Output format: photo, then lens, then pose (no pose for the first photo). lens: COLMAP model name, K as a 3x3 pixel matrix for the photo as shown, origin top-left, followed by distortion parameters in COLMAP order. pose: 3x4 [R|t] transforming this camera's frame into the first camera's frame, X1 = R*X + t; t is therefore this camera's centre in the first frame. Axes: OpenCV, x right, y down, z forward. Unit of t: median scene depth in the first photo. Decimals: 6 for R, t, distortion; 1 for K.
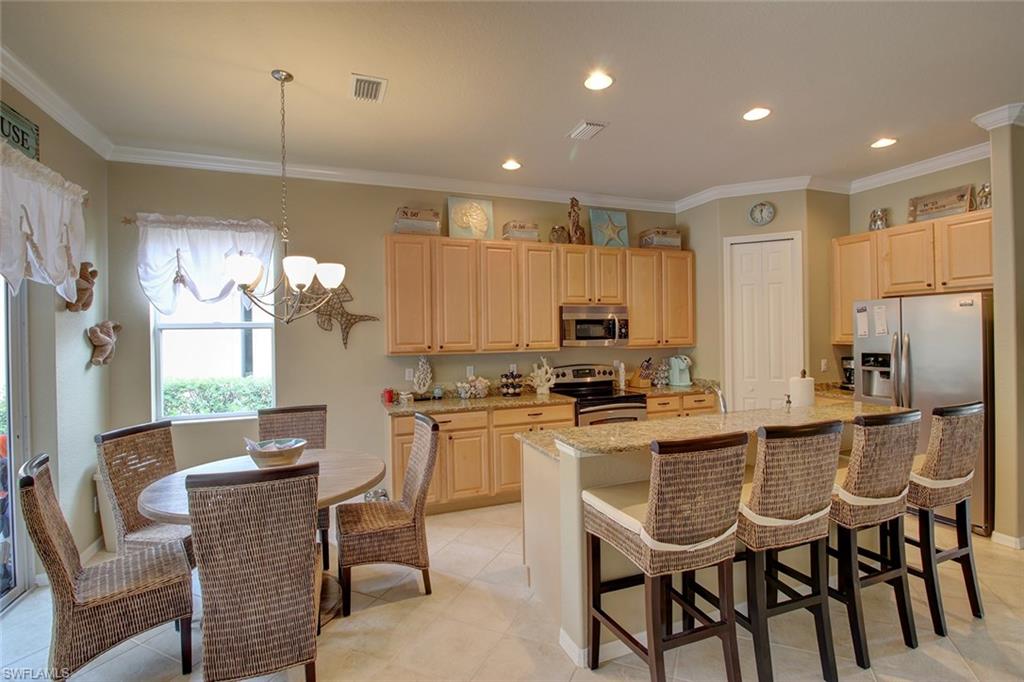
lens RADIAL K [[471.7, 0, 511.8], [0, 471.7, 333.4], [0, 0, 1]] dist [-0.007615, -0.008120]
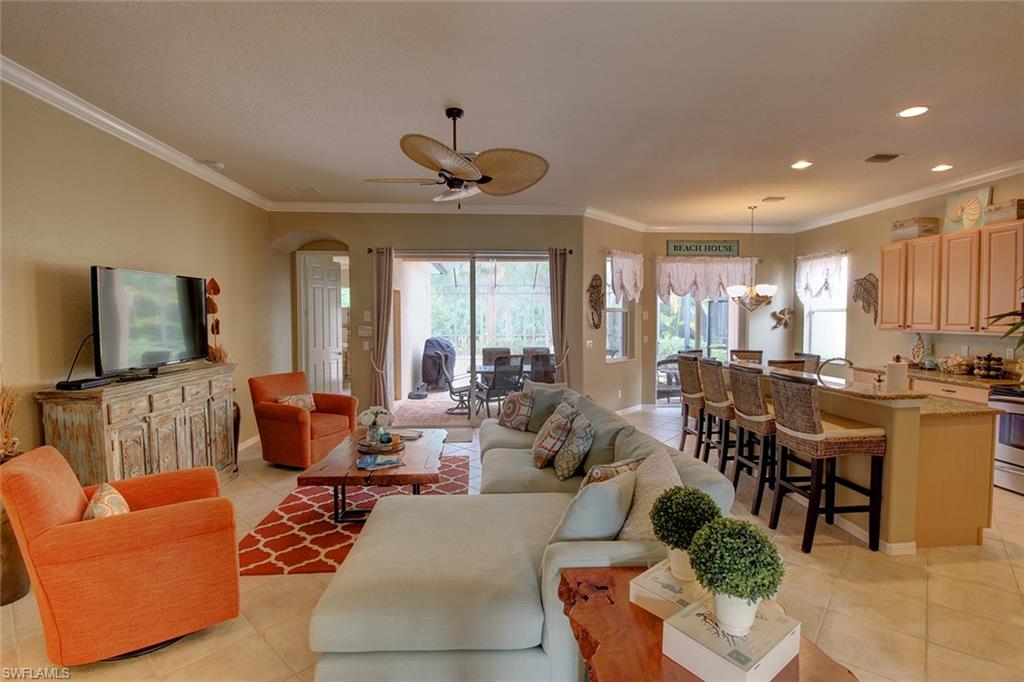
lens RADIAL K [[471.7, 0, 509.8], [0, 471.7, 336.4], [0, 0, 1]] dist [-0.007615, -0.008120]
pose [[-0.301862, 0.053361, -0.951857, 1.259497], [0.005975, 0.998519, 0.054082, -0.017638], [0.953333, 0.010638, -0.301733, 0.316137]]
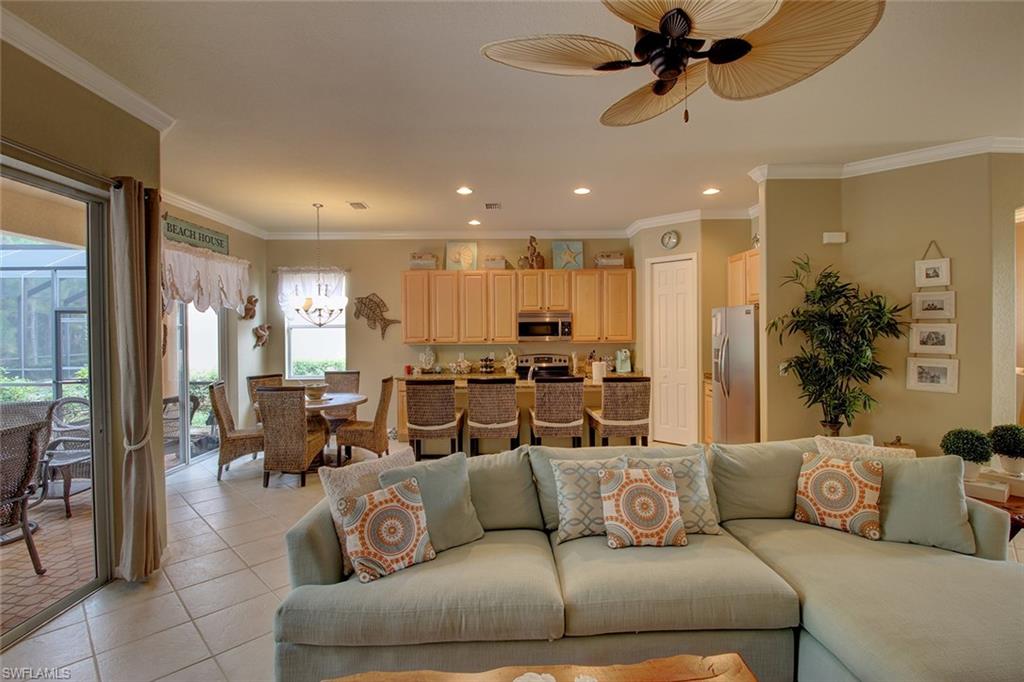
lens RADIAL K [[471.7, 0, 514.6], [0, 471.7, 332.9], [0, 0, 1]] dist [-0.007615, -0.008120]
pose [[0.941324, 0.007228, -0.337426, 0.583514], [-0.004595, 0.999952, 0.008601, -0.008885], [0.337472, -0.006546, 0.941313, -0.370283]]
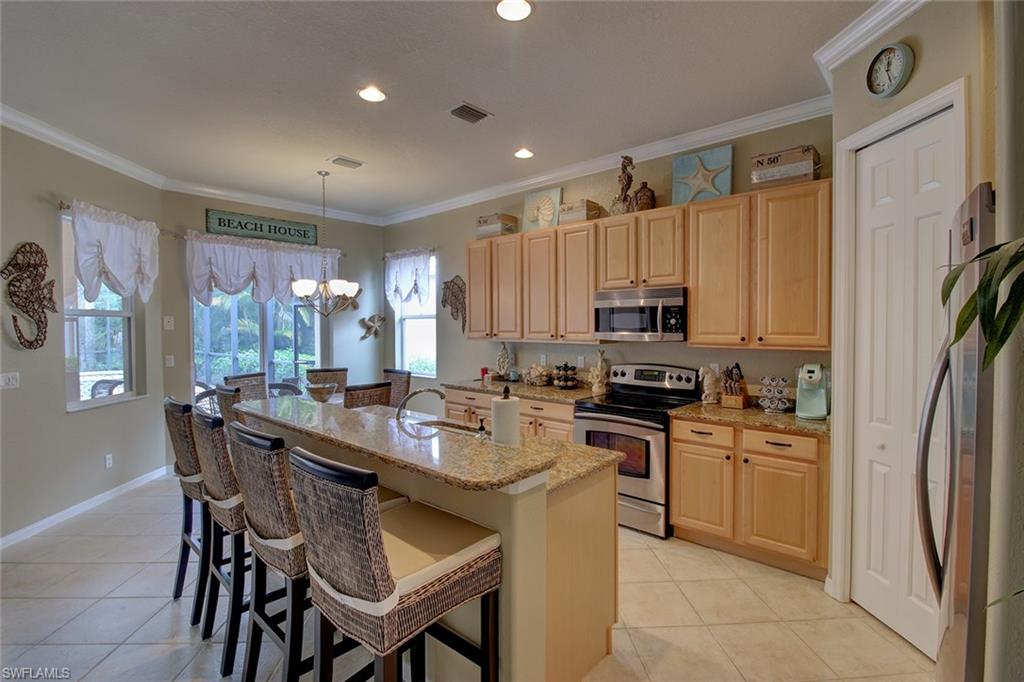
lens RADIAL K [[471.7, 0, 515.1], [0, 471.7, 333.1], [0, 0, 1]] dist [-0.007615, -0.008120]
pose [[0.459728, 0.028866, -0.887591, 0.795256], [-0.002255, 0.999506, 0.031338, -0.010476], [0.888057, -0.012405, 0.459566, 0.472329]]
